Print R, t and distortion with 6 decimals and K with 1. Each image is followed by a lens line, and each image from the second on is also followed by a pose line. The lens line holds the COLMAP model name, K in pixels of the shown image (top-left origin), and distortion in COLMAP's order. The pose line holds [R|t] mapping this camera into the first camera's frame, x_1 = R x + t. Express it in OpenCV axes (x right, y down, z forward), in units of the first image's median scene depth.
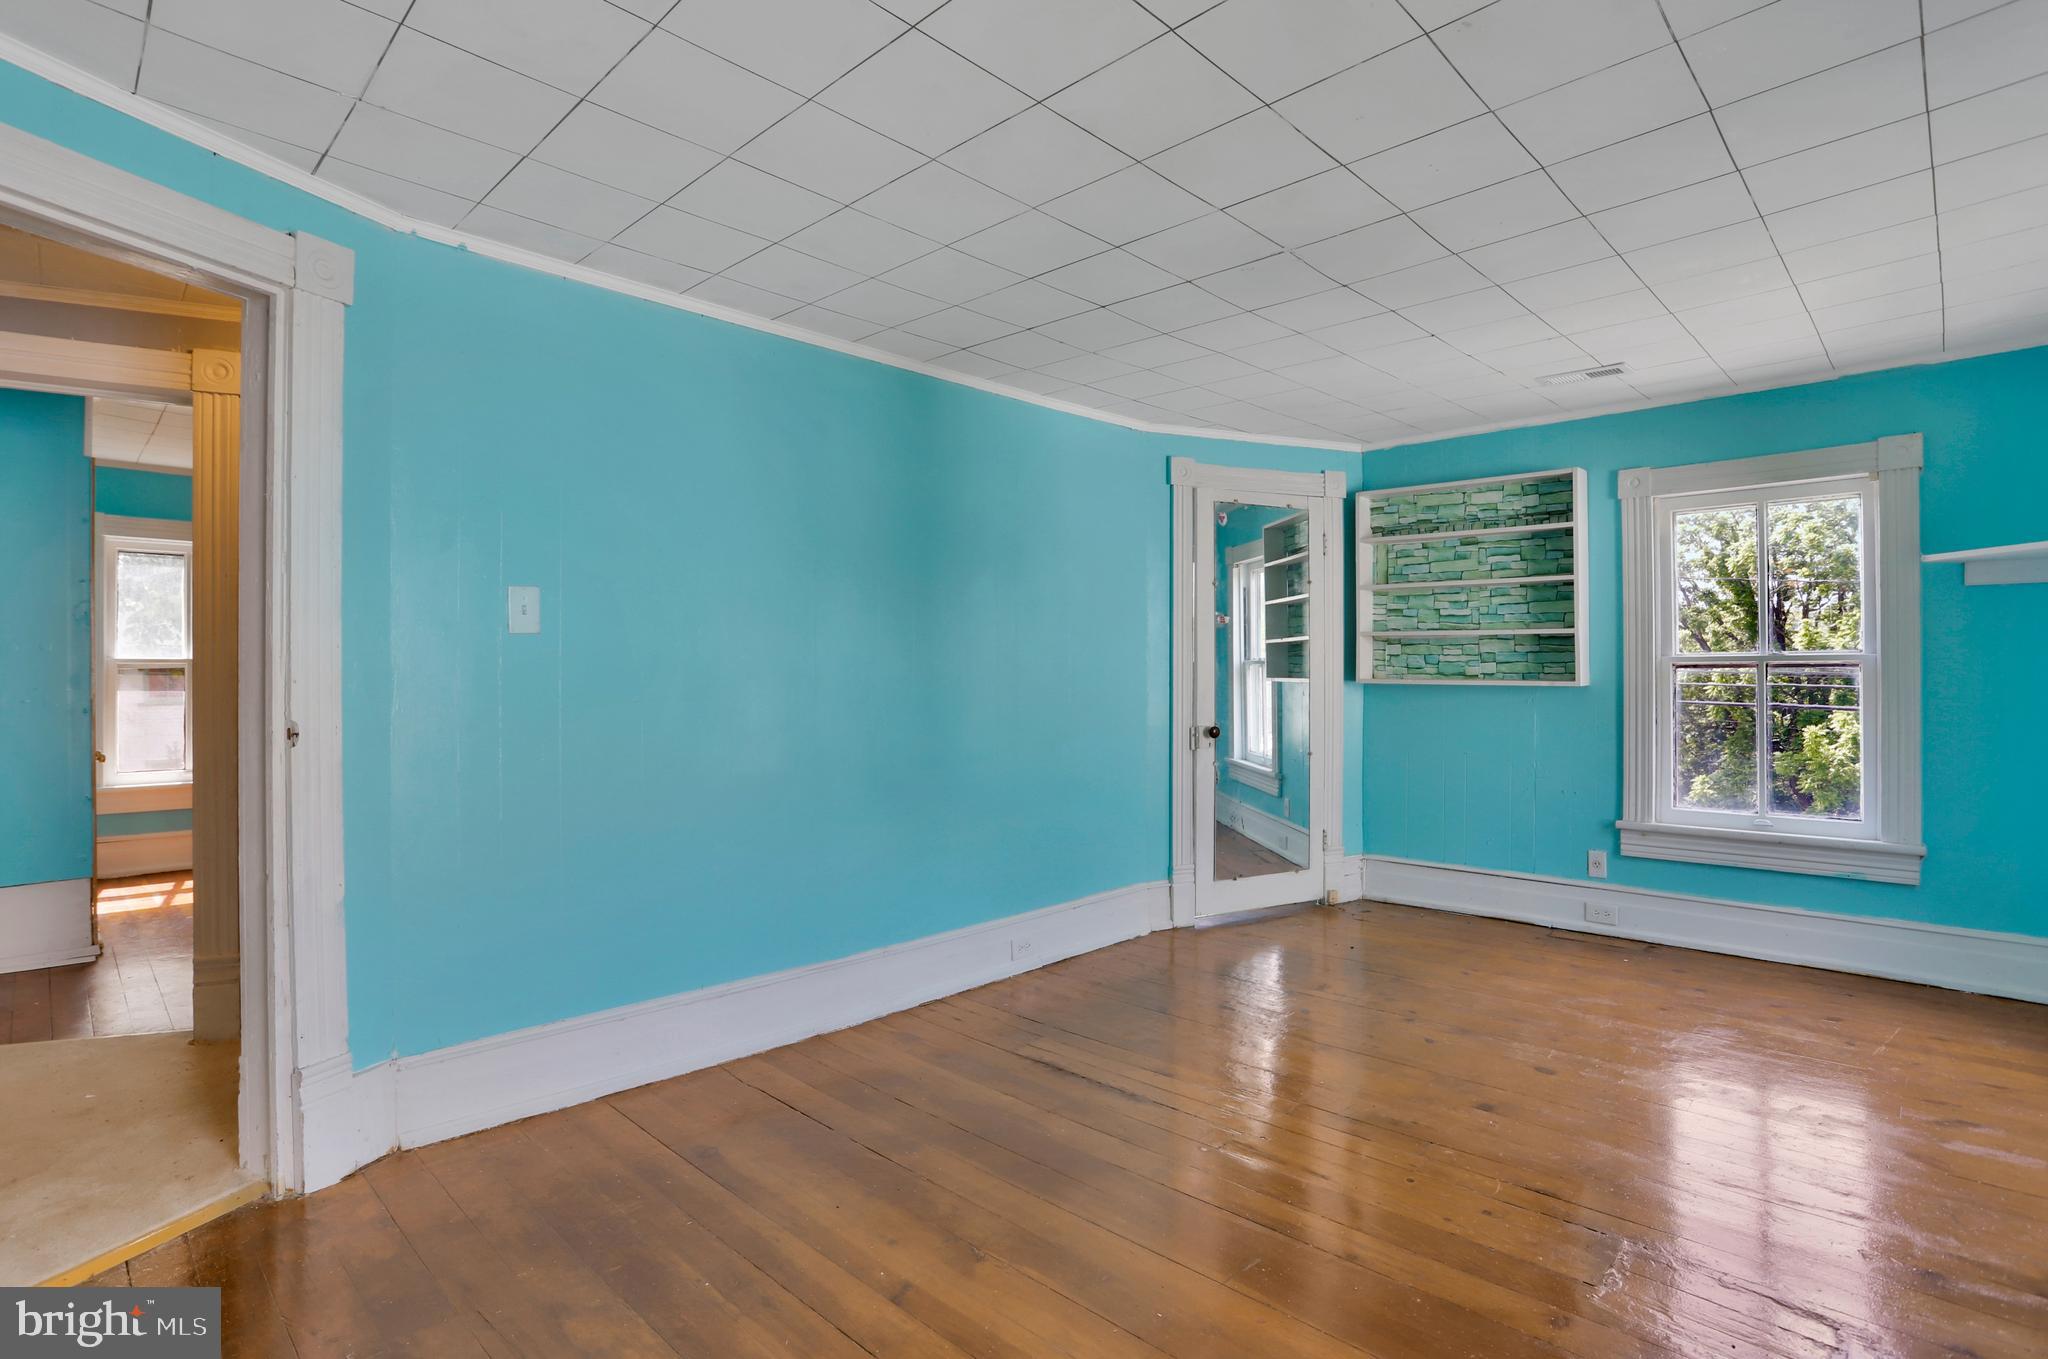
lens RADIAL K [[1003.5, 0, 1020.3], [0, 1003.5, 670.4], [0, 0, 1]] dist [-0.056821, 0.023479]
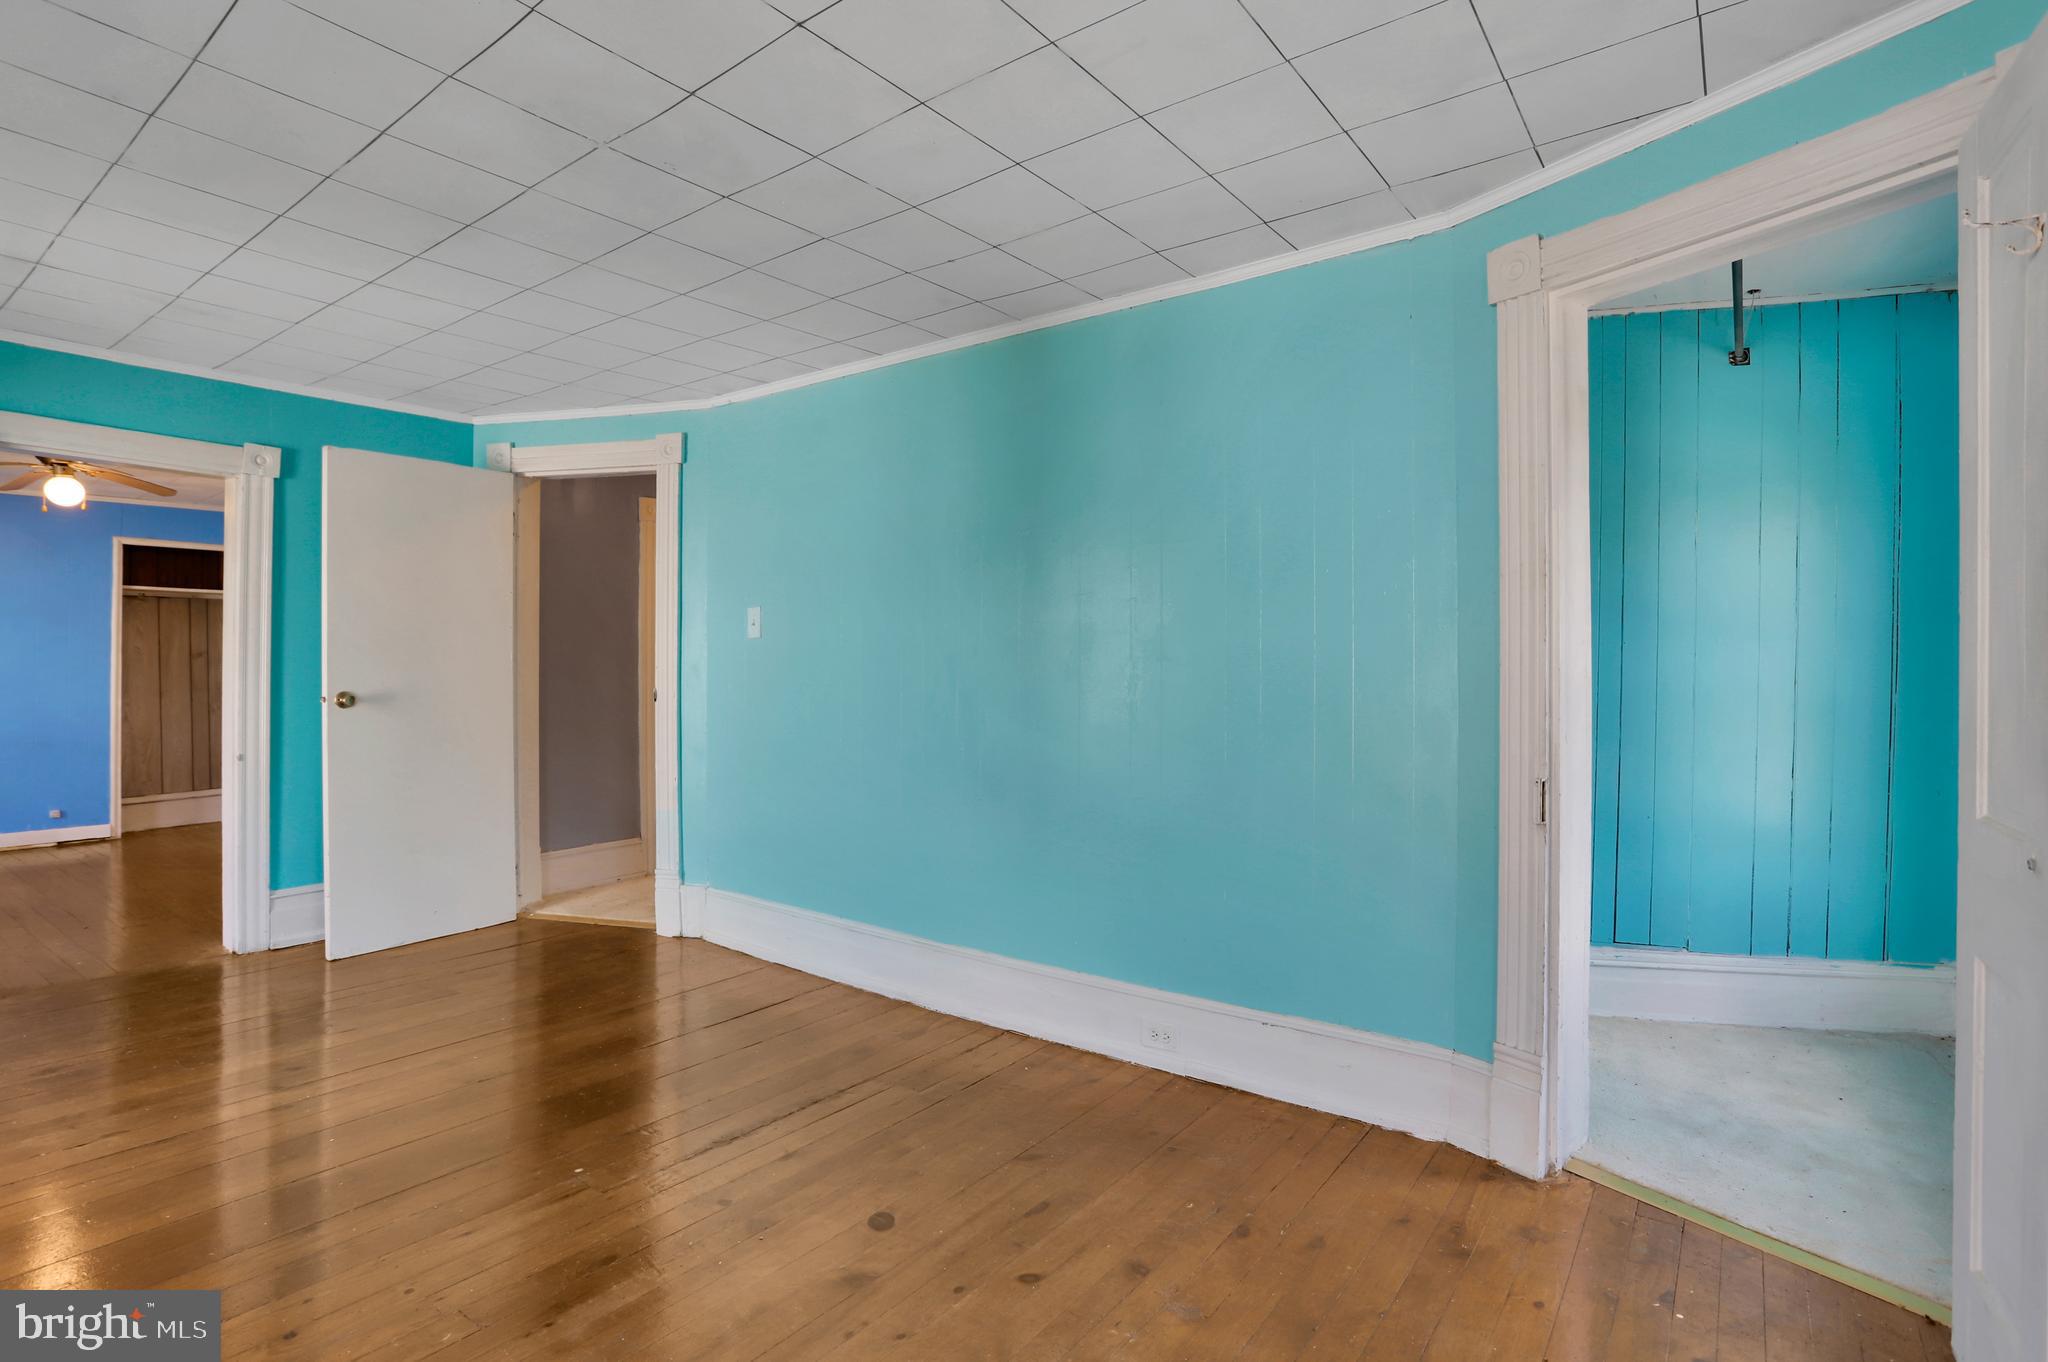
lens RADIAL K [[1003.5, 0, 1020.3], [0, 1003.5, 671.9], [0, 0, 1]] dist [-0.056821, 0.023479]
pose [[0.142433, 0.012115, -0.989730, 0.870570], [-0.001320, 0.999927, 0.012050, -0.003978], [0.989804, -0.000410, 0.142438, 0.957424]]
